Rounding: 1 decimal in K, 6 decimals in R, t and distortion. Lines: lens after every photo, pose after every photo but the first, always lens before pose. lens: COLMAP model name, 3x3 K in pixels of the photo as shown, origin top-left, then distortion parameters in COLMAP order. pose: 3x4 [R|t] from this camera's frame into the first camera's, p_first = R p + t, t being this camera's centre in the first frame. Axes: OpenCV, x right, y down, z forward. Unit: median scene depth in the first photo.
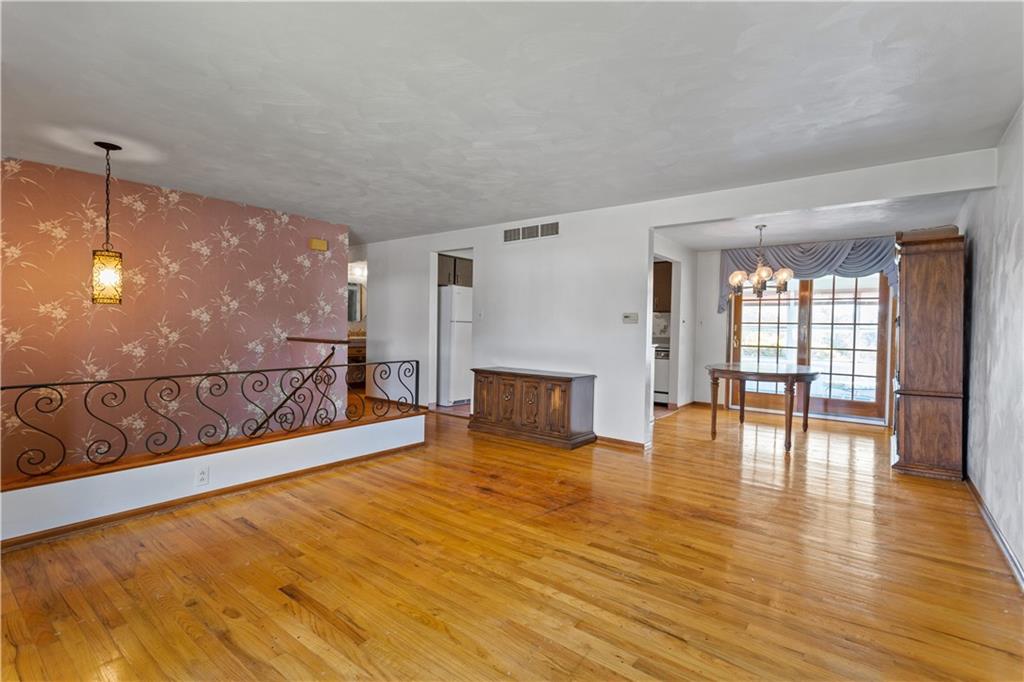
lens RADIAL K [[481.1, 0, 509.0], [0, 481.1, 335.5], [0, 0, 1]] dist [0.000584, 0.000425]
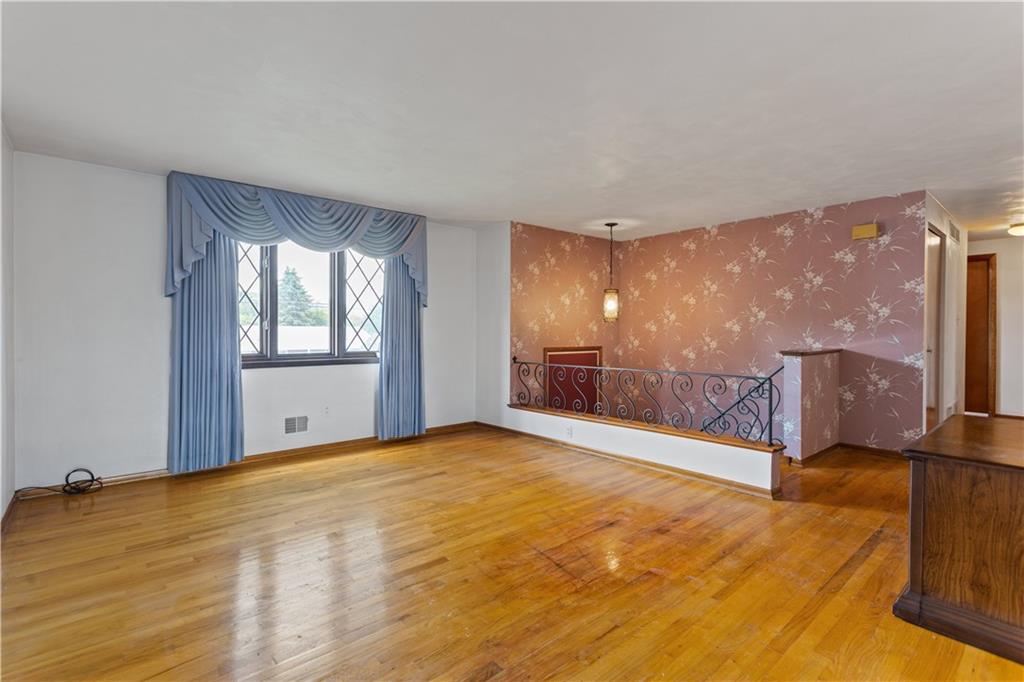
lens RADIAL K [[481.1, 0, 509.0], [0, 481.1, 335.5], [0, 0, 1]] dist [0.000584, 0.000425]
pose [[-0.195242, -0.009943, -0.980705, 0.754993], [-0.021599, 0.999750, -0.005837, -0.002766], [0.980517, 0.020042, -0.195408, 0.907194]]
